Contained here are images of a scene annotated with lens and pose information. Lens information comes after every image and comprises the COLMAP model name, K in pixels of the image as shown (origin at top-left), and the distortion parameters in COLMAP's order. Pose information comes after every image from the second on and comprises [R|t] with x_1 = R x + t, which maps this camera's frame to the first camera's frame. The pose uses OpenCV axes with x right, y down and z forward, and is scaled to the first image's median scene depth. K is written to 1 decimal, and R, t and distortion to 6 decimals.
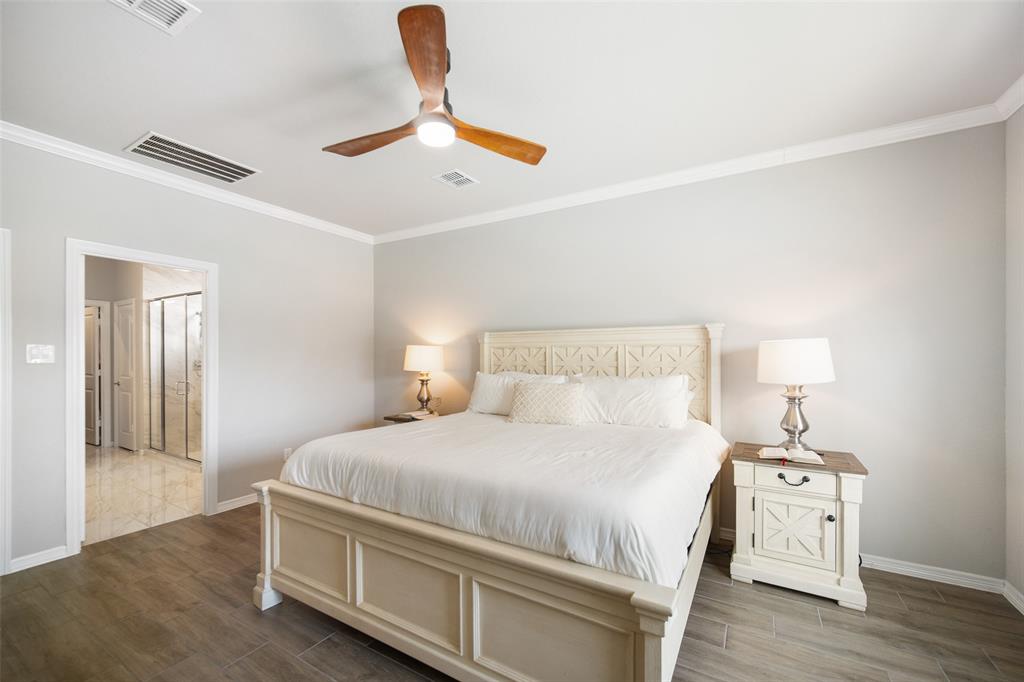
lens RADIAL K [[421.5, 0, 501.1], [0, 421.5, 349.2], [0, 0, 1]] dist [-0.004366, -0.000237]
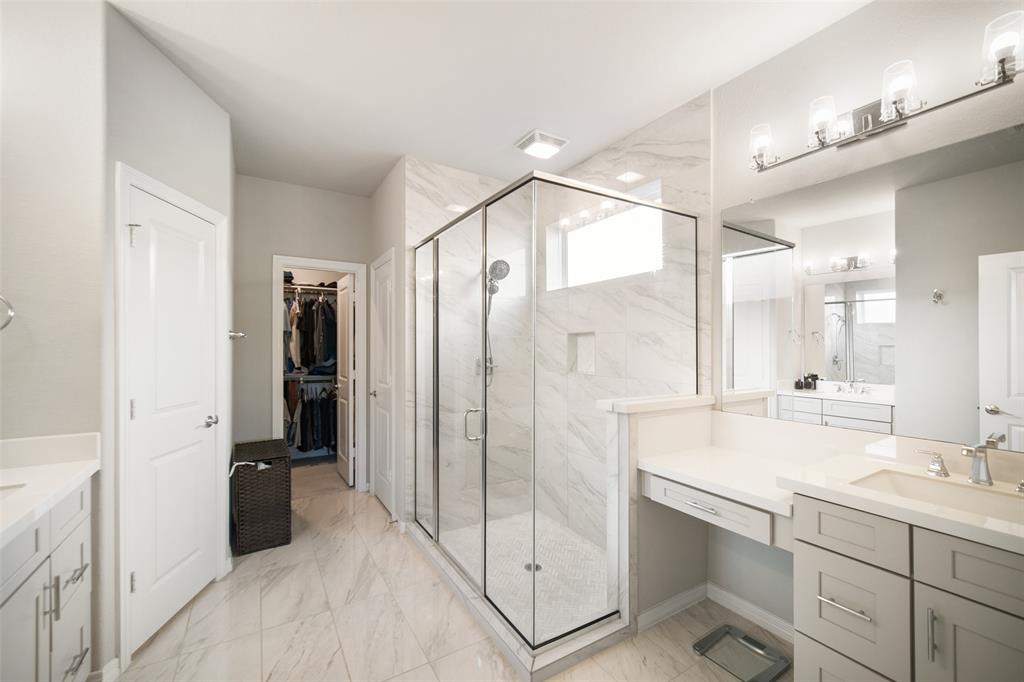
lens RADIAL K [[421.5, 0, 514.9], [0, 421.5, 342.6], [0, 0, 1]] dist [-0.004366, -0.000237]
pose [[0.895086, 0.001276, -0.445892, -0.470464], [-0.003290, 0.999988, -0.003743, 0.007853], [0.445882, 0.004817, 0.895079, 0.560577]]
